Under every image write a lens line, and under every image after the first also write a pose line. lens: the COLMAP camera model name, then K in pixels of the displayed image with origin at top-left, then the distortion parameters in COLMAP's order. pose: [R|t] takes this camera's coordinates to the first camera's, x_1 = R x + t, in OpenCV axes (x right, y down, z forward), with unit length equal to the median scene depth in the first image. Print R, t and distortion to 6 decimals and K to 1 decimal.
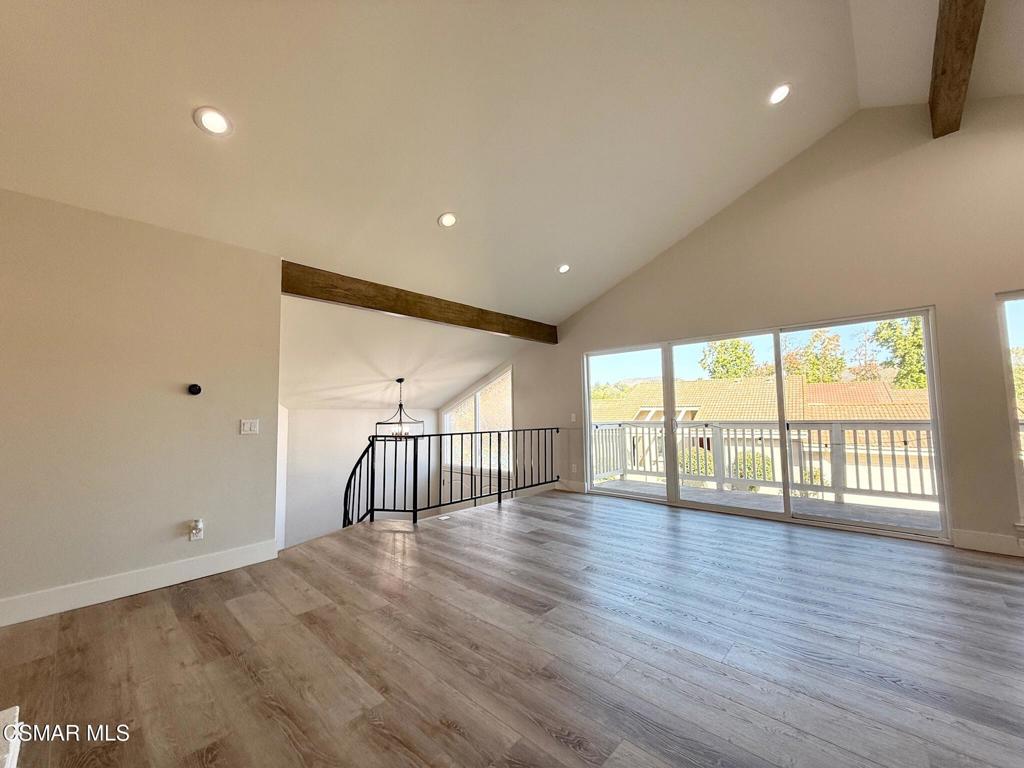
lens RADIAL K [[410.3, 0, 514.8], [0, 410.3, 402.4], [0, 0, 1]] dist [-0.006105, 0.000786]
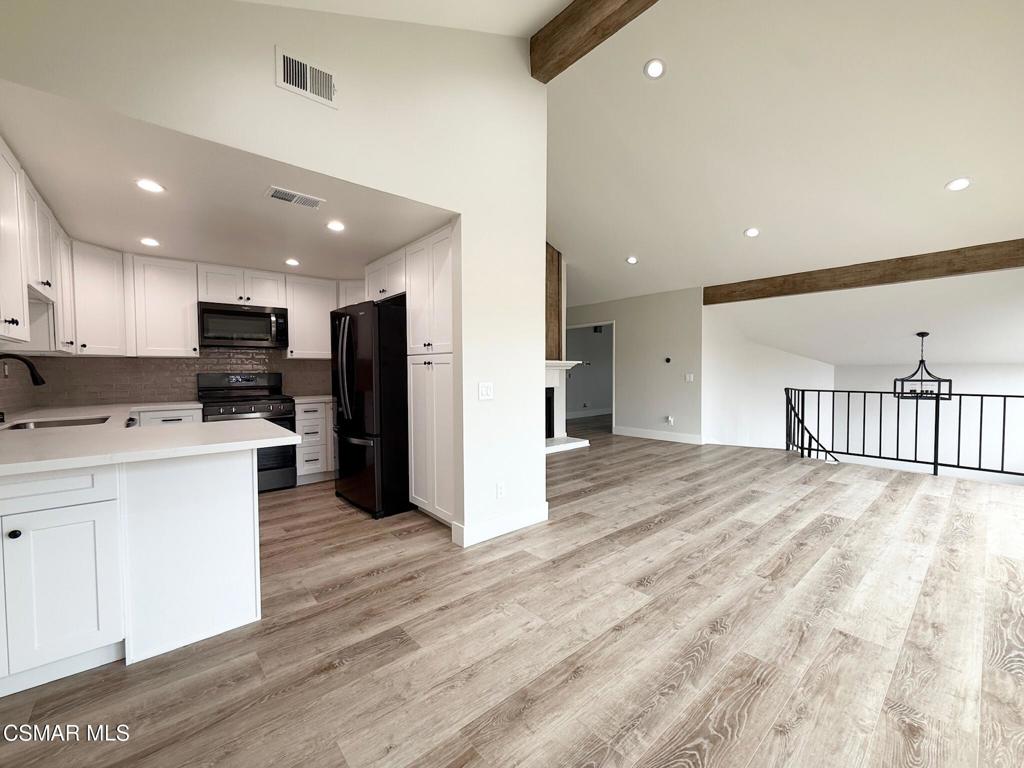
lens RADIAL K [[410.3, 0, 516.3], [0, 410.3, 386.8], [0, 0, 1]] dist [-0.006105, 0.000786]
pose [[-0.109945, 0.056100, -0.992353, 1.079047], [0.028920, 0.998164, 0.053225, -0.019861], [0.993517, -0.022847, -0.111366, 0.257323]]
